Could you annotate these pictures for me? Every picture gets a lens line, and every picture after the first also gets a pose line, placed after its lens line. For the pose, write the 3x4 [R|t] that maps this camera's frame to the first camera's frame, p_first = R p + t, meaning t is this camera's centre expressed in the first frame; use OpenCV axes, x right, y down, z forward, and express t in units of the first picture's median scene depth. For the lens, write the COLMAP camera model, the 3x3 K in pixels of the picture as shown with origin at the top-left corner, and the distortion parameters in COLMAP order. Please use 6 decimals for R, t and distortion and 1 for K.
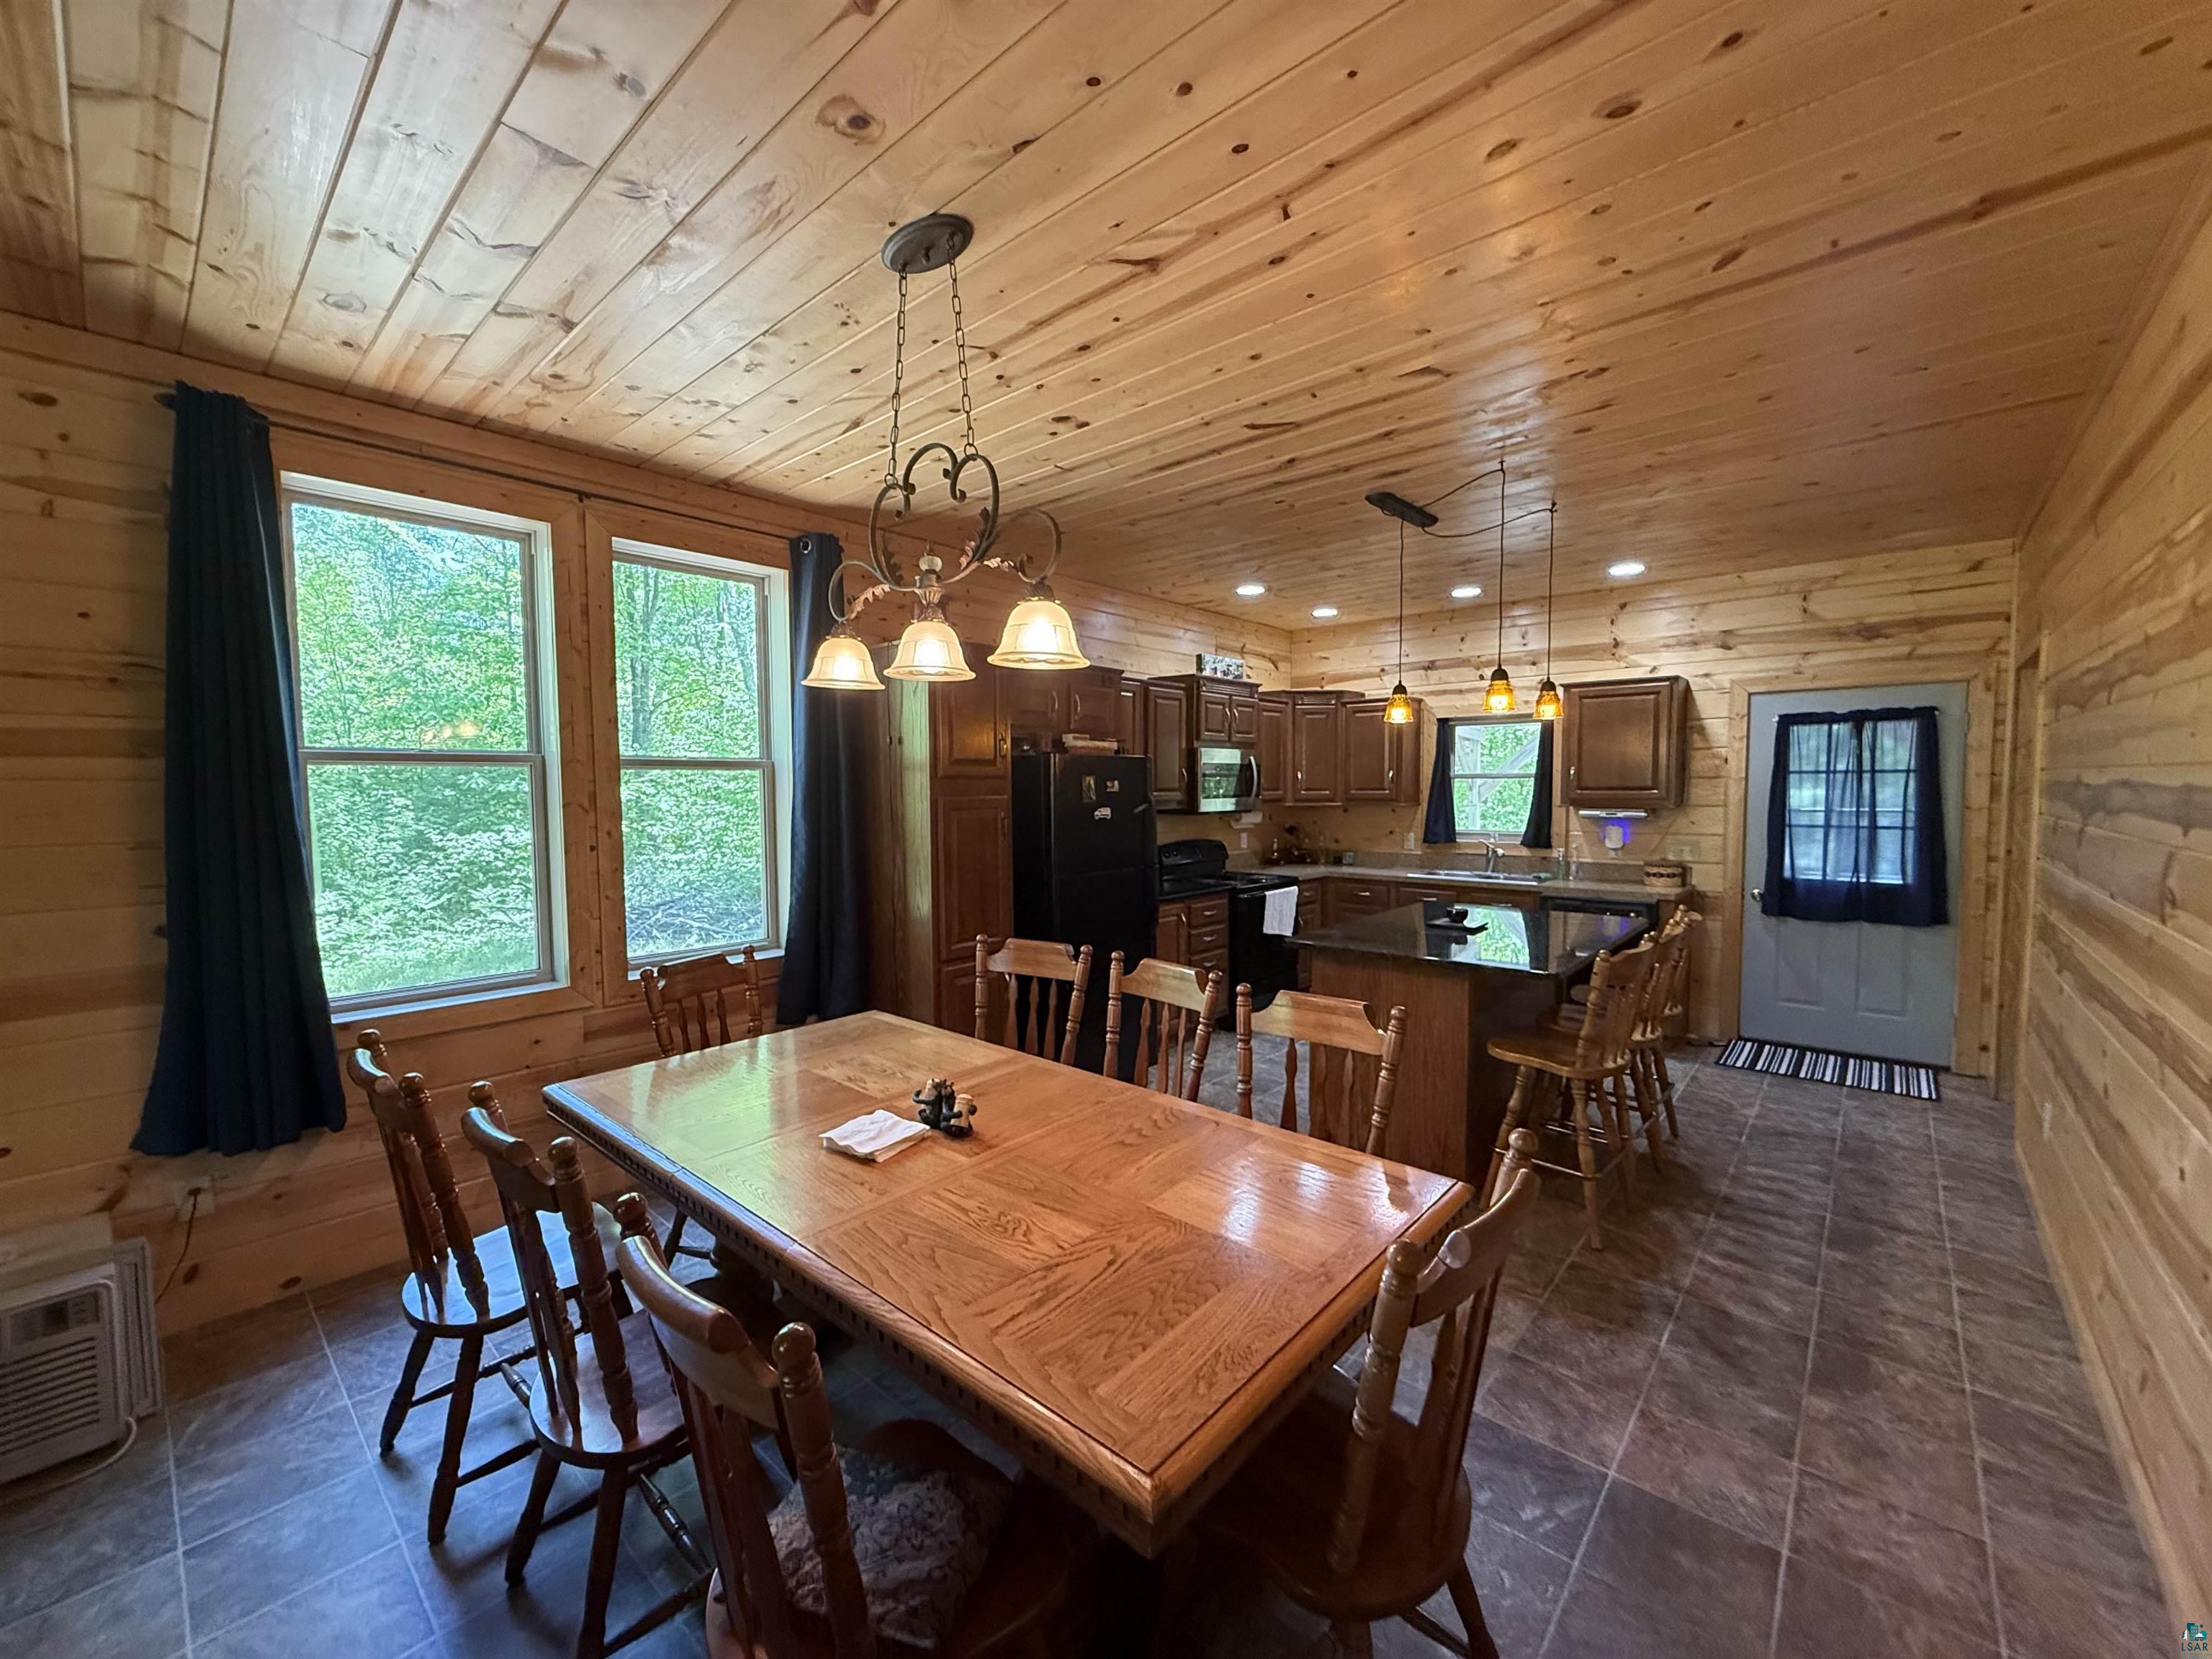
lens RADIAL K [[881.8, 0, 1098.4], [0, 881.8, 834.2], [0, 0, 1]] dist [-0.000547, -0.000017]
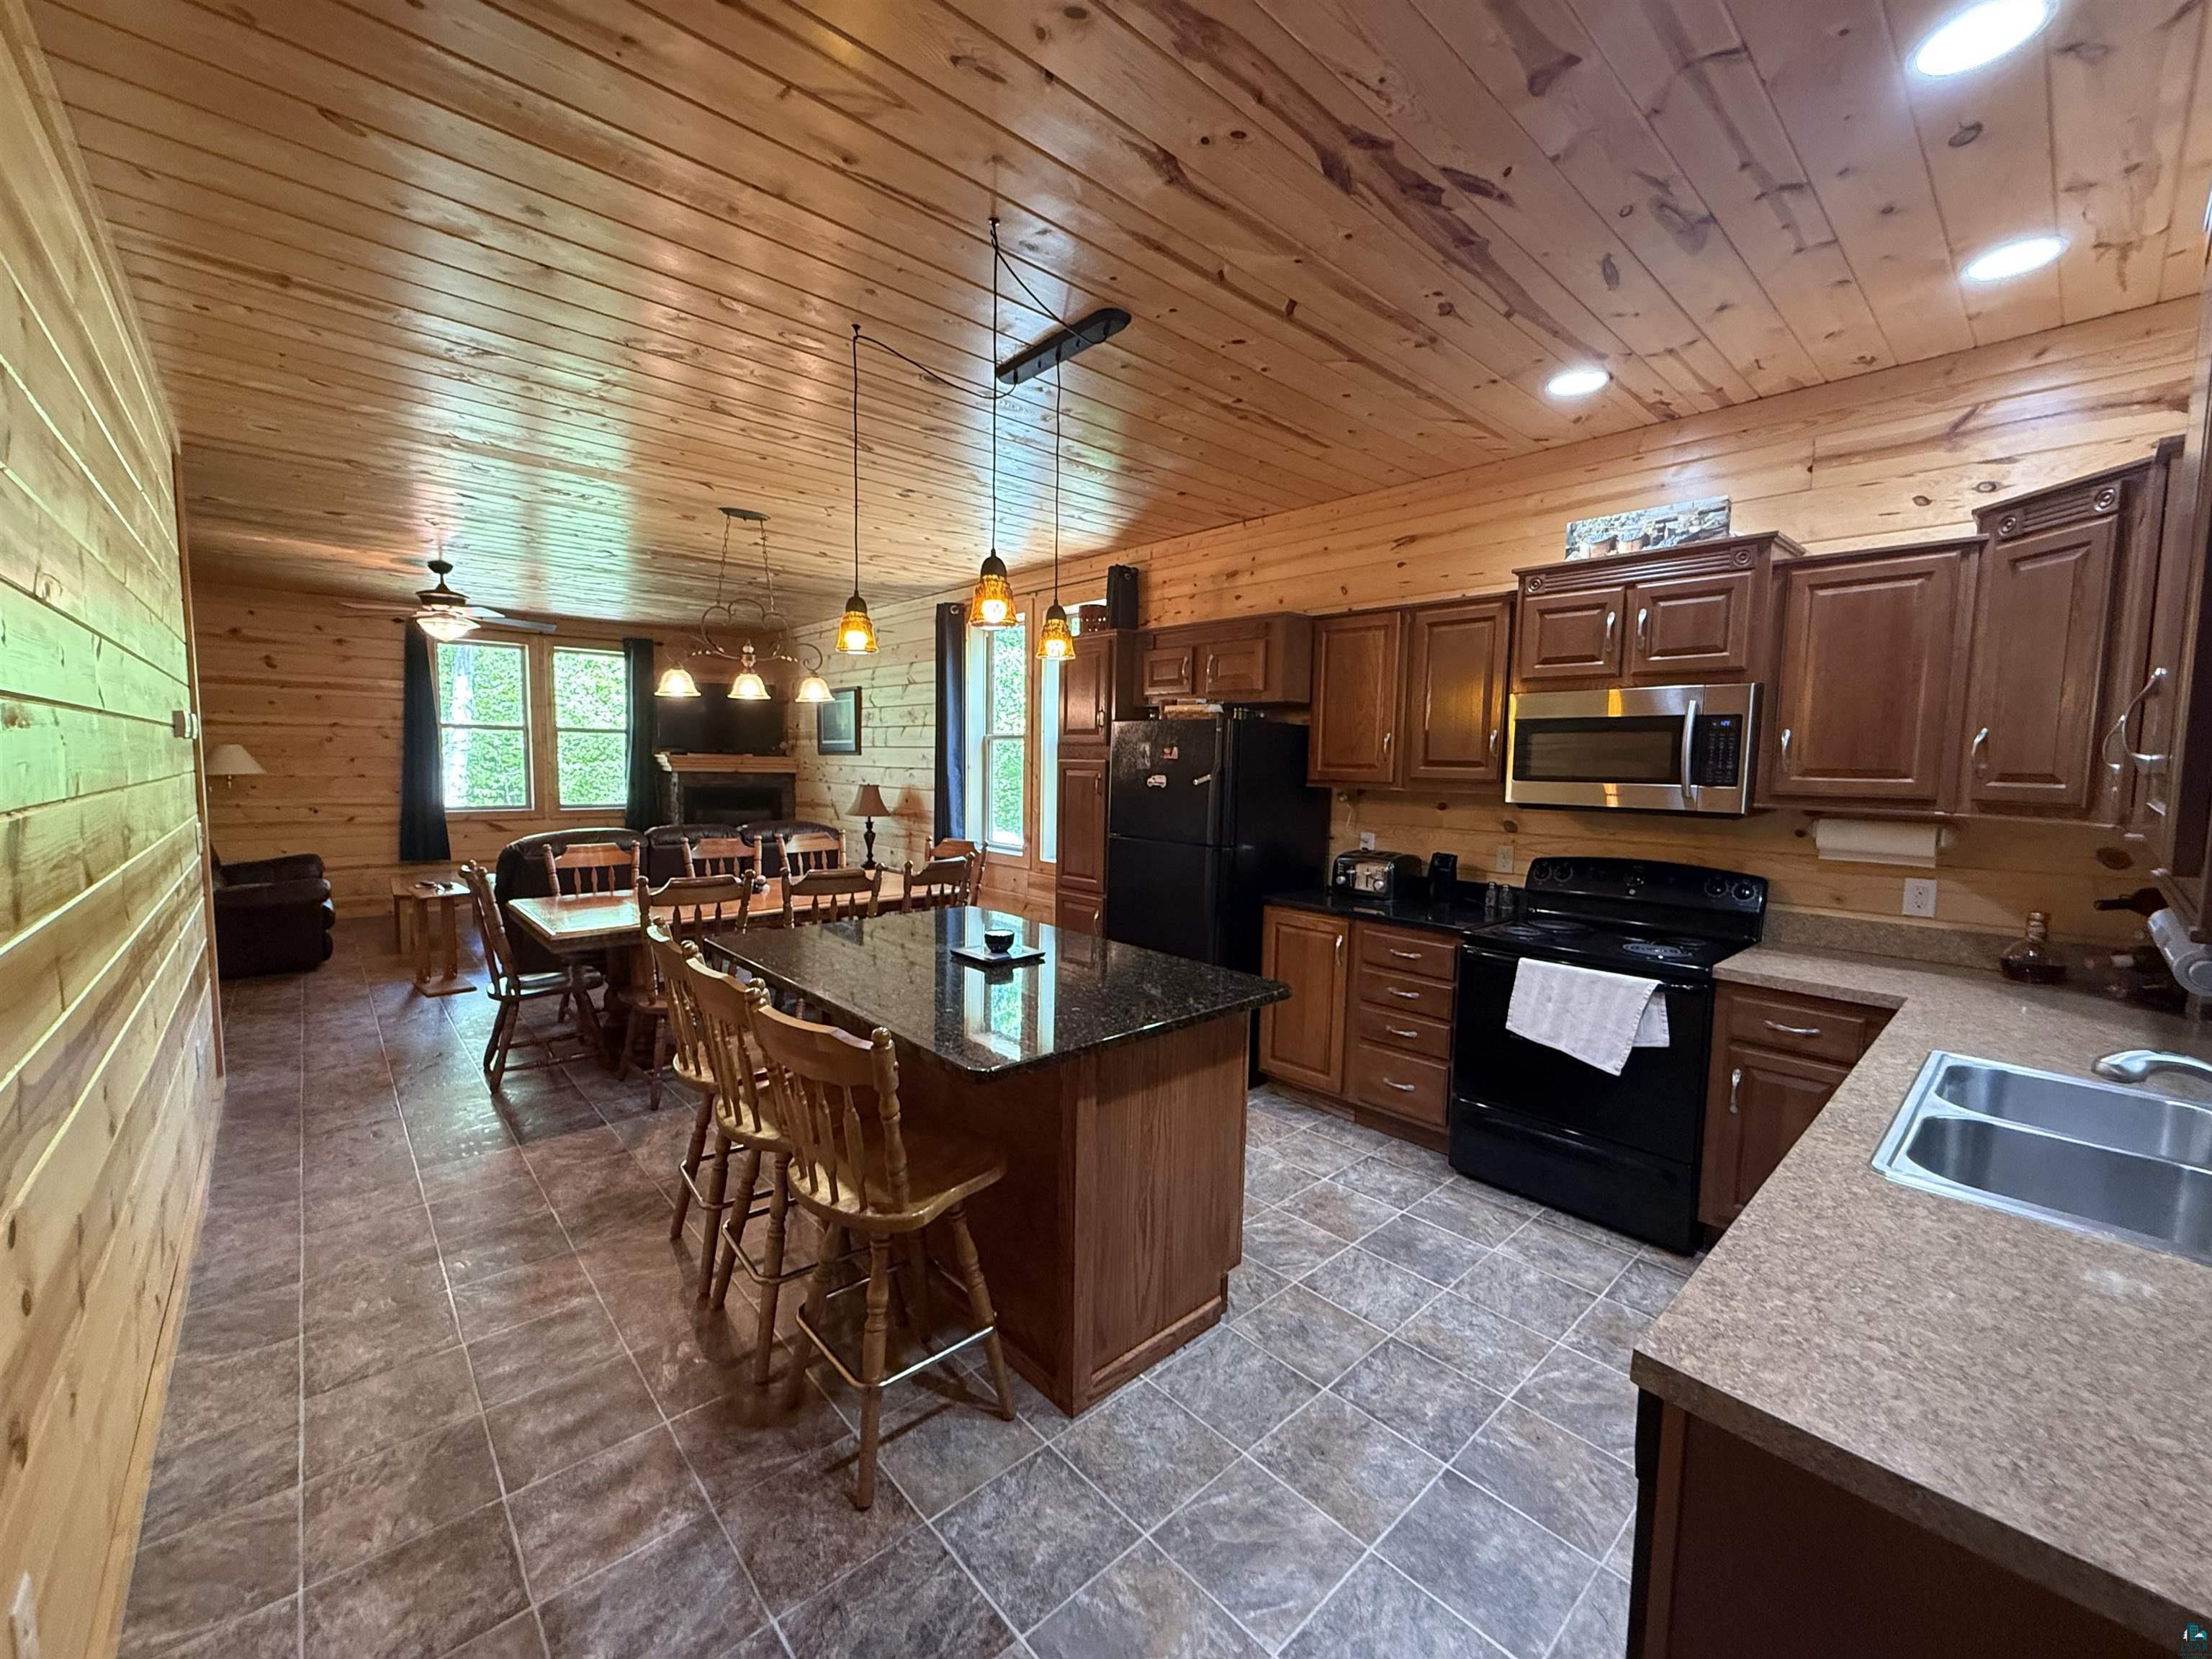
lens RADIAL K [[881.8, 0, 1098.4], [0, 881.8, 834.2], [0, 0, 1]] dist [-0.000547, -0.000017]
pose [[-0.111645, 0.089897, -0.989674, 0.839951], [-0.071517, 0.992591, 0.098230, -0.048368], [0.991171, 0.081745, -0.104388, 0.900021]]
